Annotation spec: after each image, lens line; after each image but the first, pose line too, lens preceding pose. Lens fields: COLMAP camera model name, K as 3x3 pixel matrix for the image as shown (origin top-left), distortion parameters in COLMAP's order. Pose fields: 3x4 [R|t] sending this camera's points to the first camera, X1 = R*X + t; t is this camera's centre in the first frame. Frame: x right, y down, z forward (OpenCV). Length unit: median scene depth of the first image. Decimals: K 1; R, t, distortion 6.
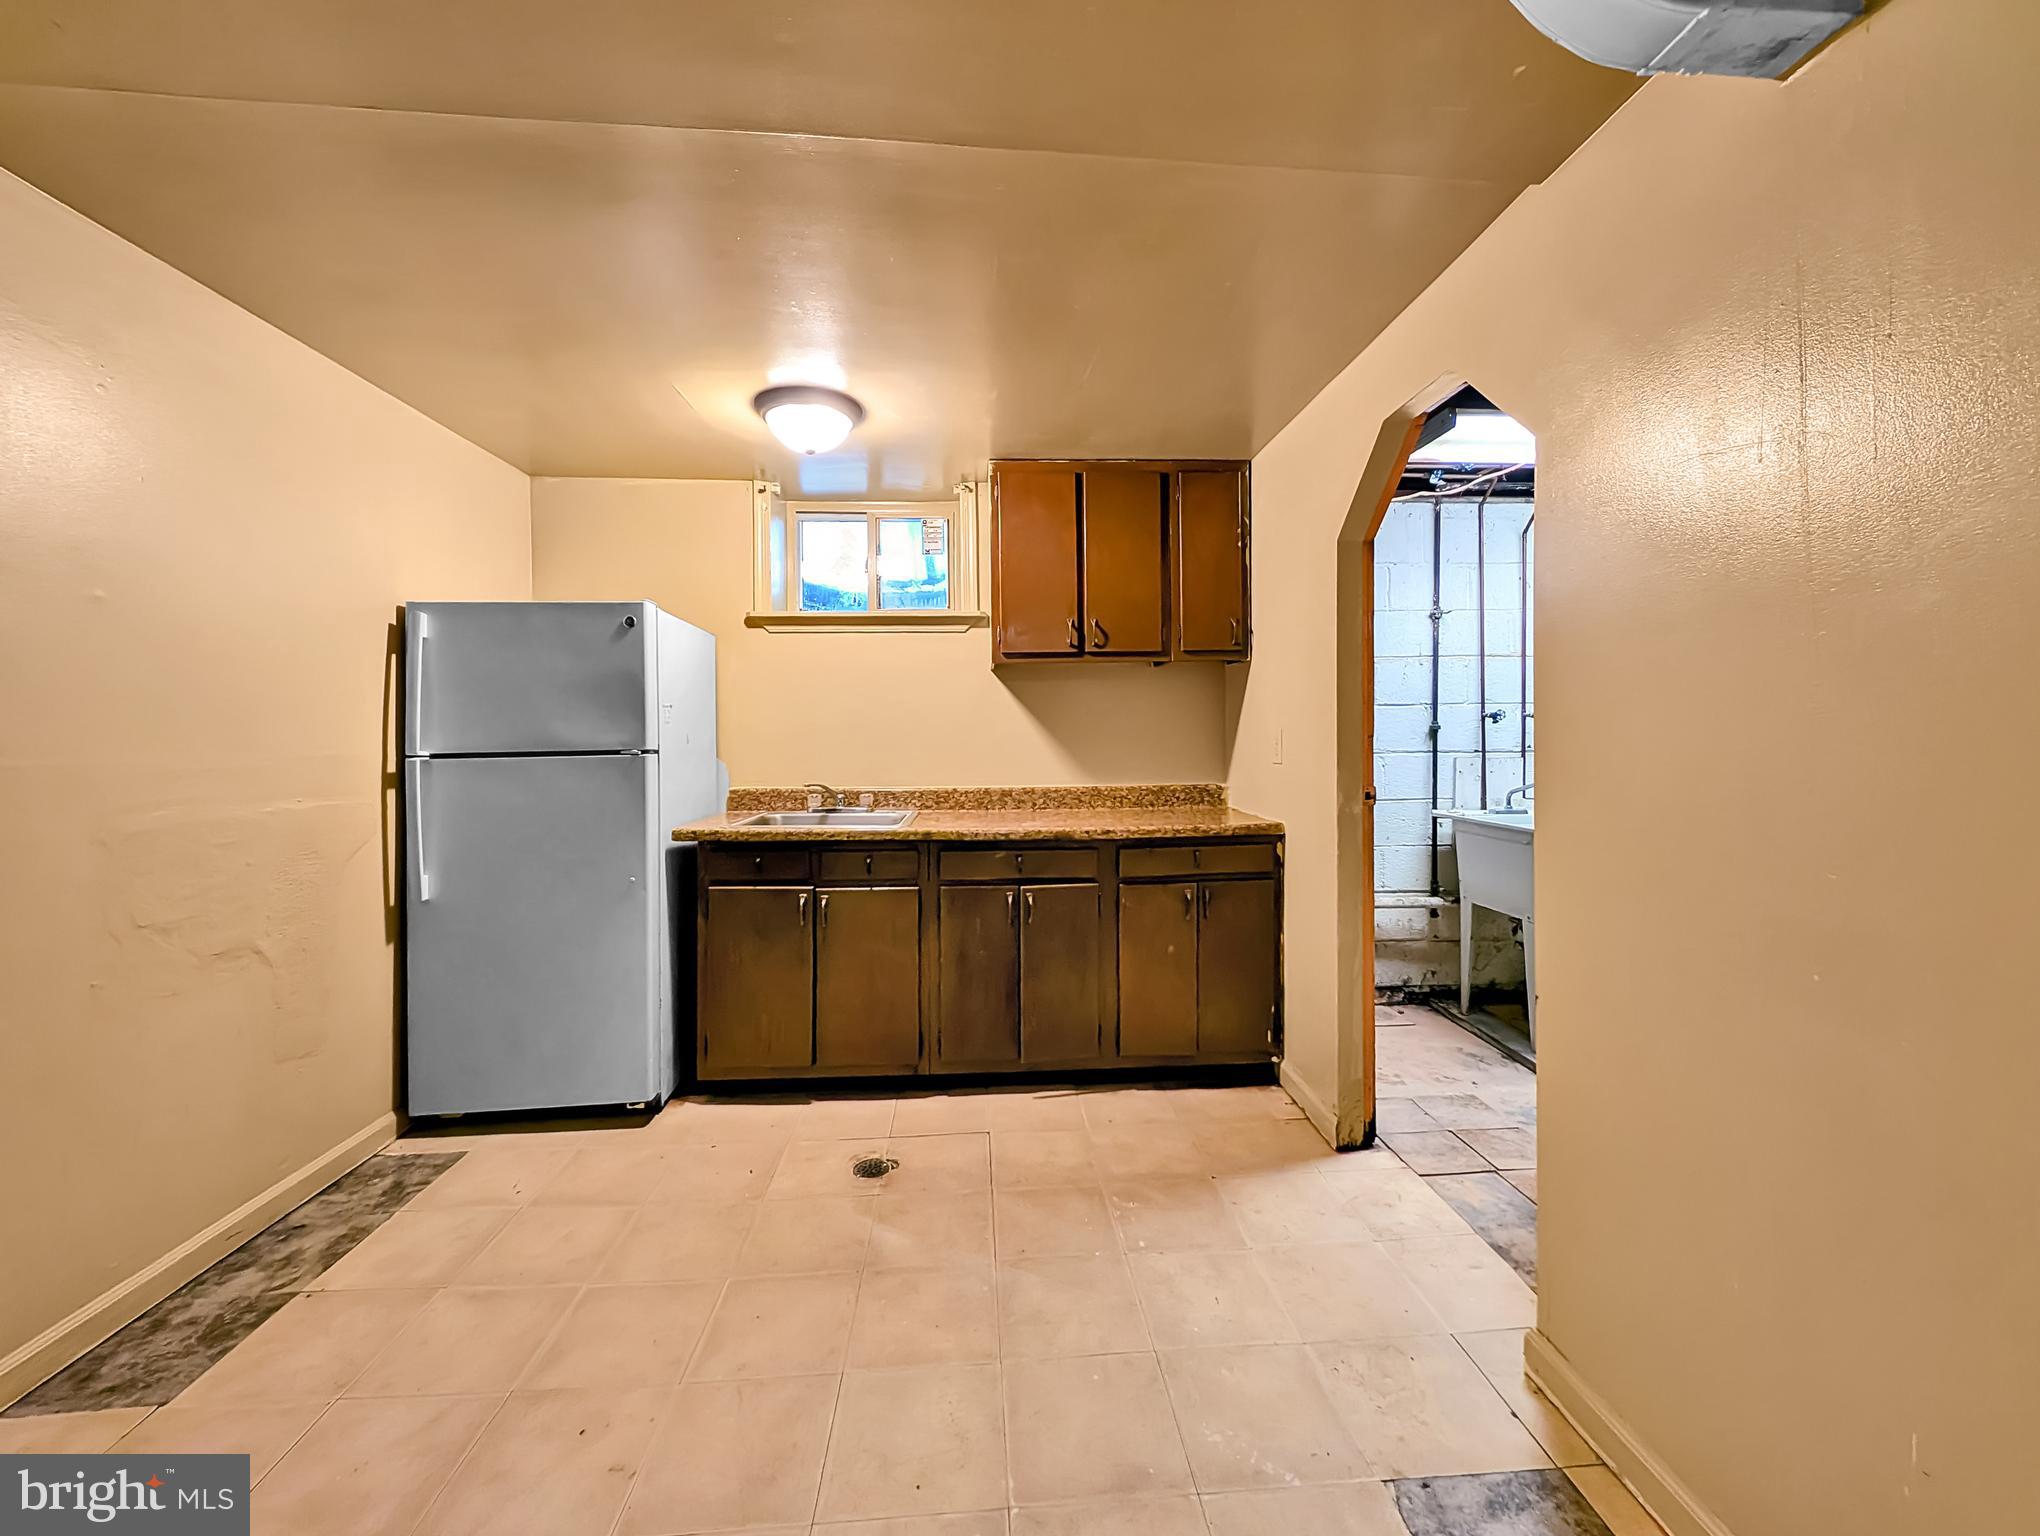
lens RADIAL K [[811.9, 0, 1020.0], [0, 811.9, 768.0], [0, 0, 1]] dist [0.000665, 0.000057]
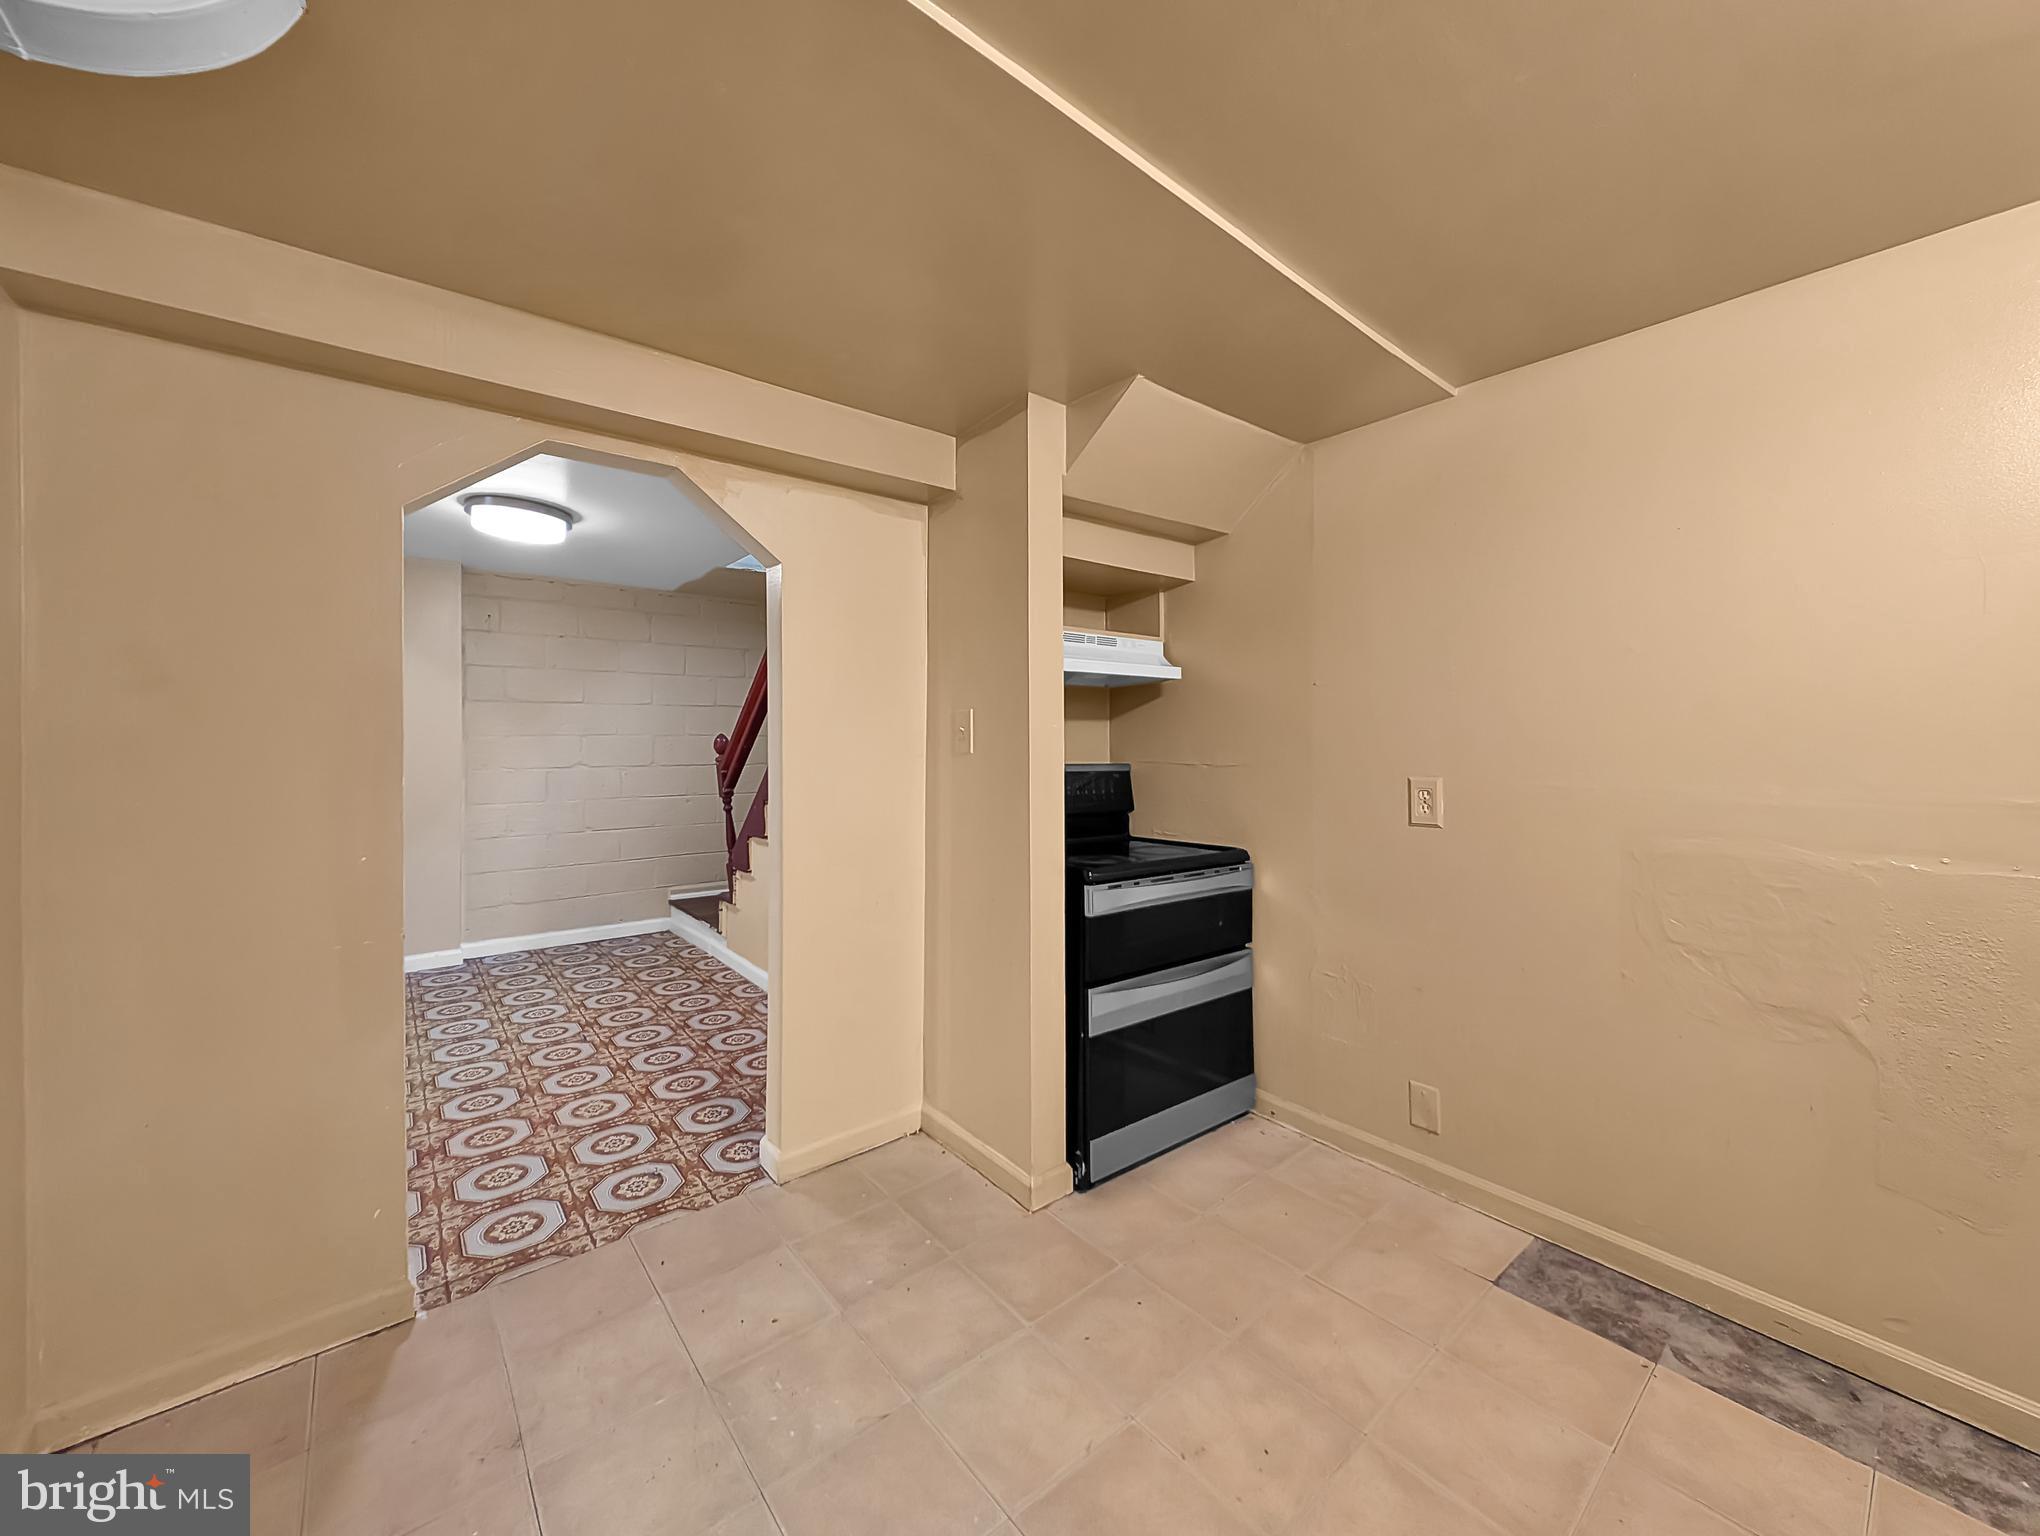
lens RADIAL K [[811.9, 0, 1020.0], [0, 811.9, 768.0], [0, 0, 1]] dist [0.000665, 0.000057]
pose [[-0.817639, 0.032291, -0.574824, 0.134332], [-0.012186, 0.997232, 0.073353, -0.057643], [0.575602, 0.066981, -0.814982, 0.755940]]
